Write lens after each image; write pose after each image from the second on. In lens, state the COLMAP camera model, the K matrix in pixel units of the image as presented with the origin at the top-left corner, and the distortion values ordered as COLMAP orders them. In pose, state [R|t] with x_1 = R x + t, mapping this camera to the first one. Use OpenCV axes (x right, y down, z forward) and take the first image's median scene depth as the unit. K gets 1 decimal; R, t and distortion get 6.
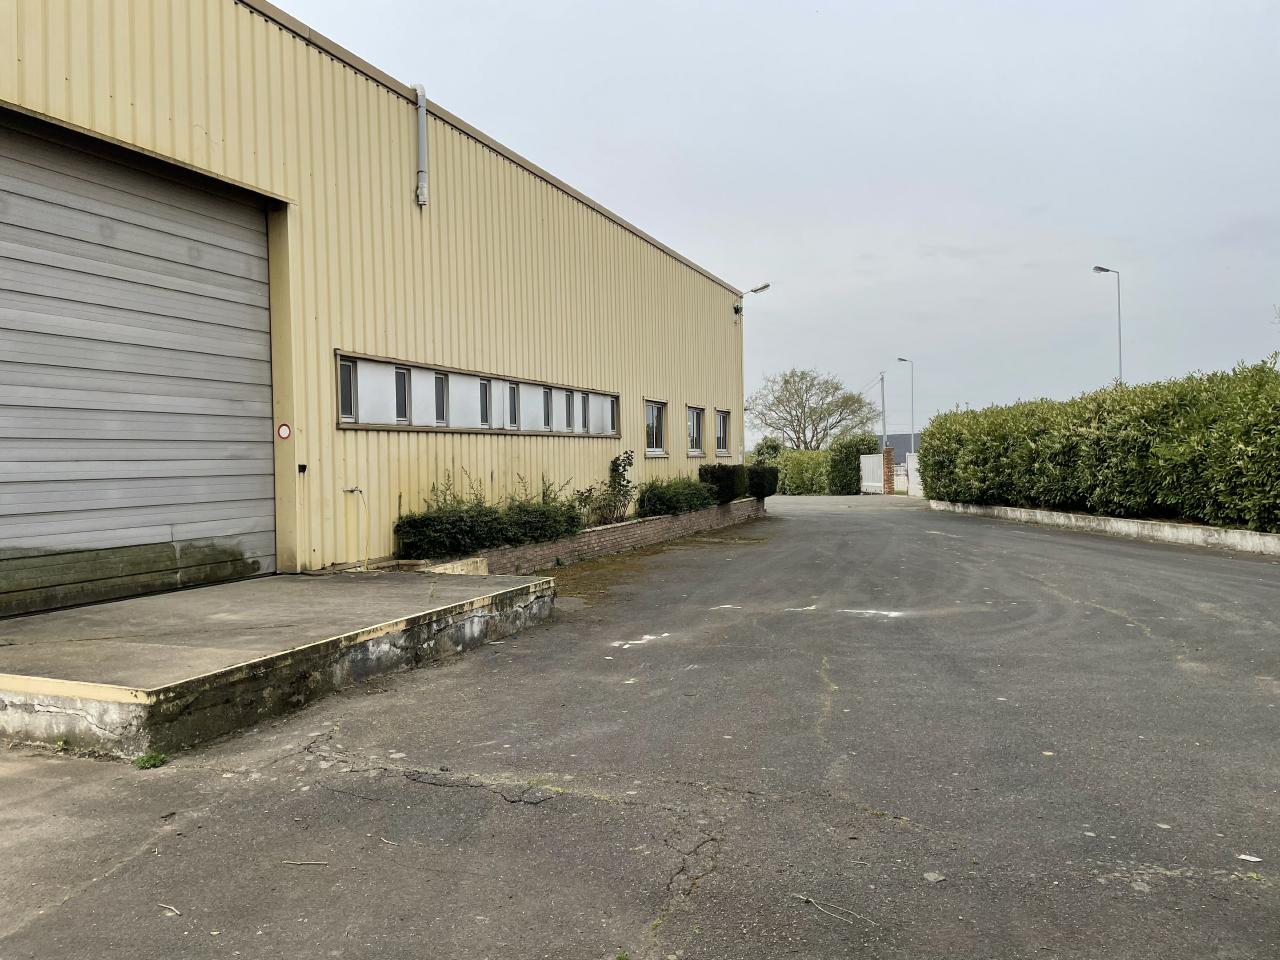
lens RADIAL K [[957.8, 0, 644.8], [0, 957.8, 466.9], [0, 0, 1]] dist [0.071930, -0.097961]
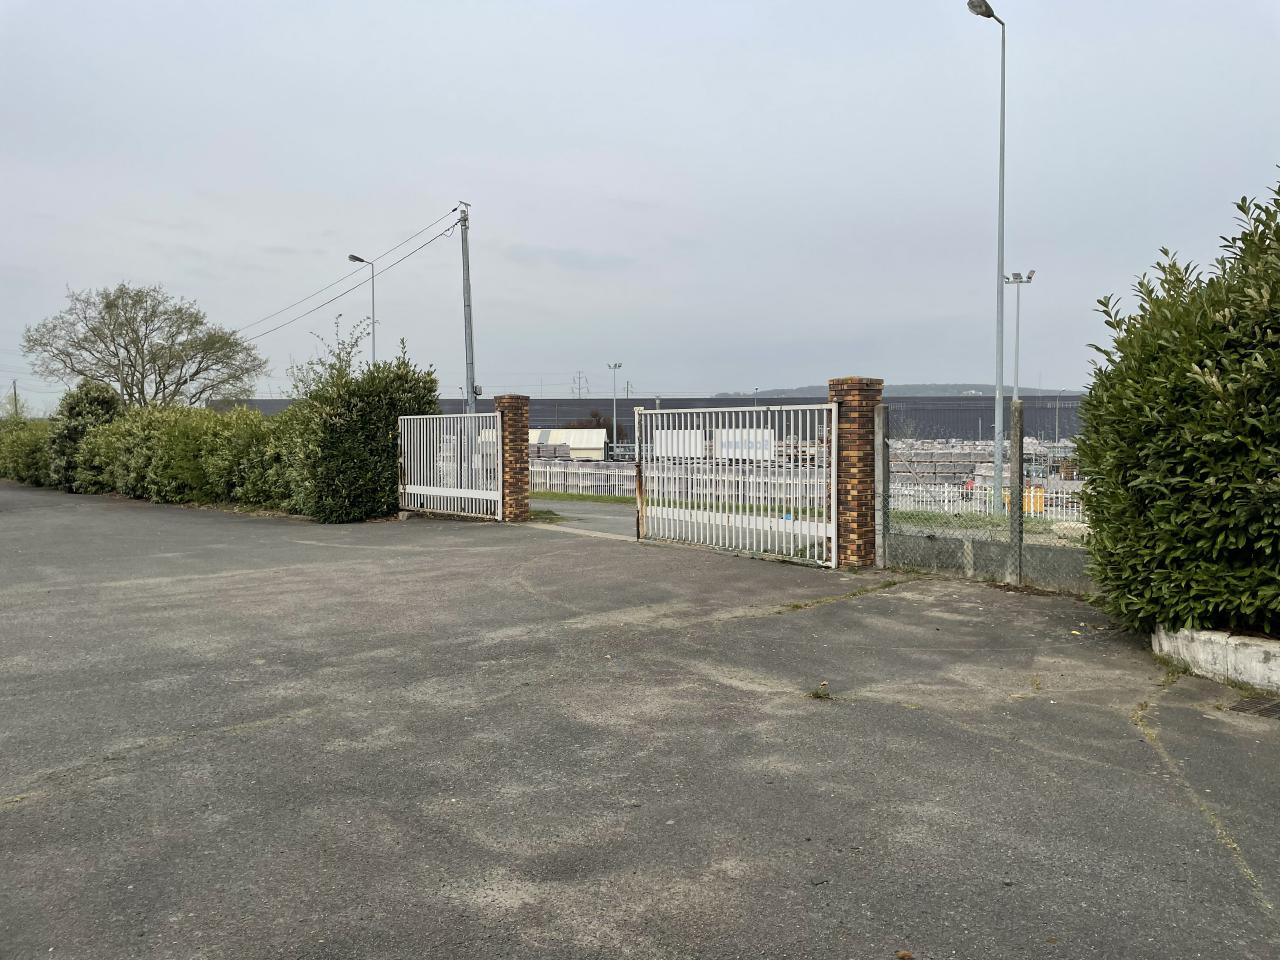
lens RADIAL K [[957.8, 0, 640.2], [0, 957.8, 473.7], [0, 0, 1]] dist [0.071930, -0.097961]
pose [[0.786623, -0.012173, 0.617314, 0.026438], [-0.009732, 0.999437, 0.032109, -0.000984], [-0.617357, -0.031266, 0.786062, 0.279167]]
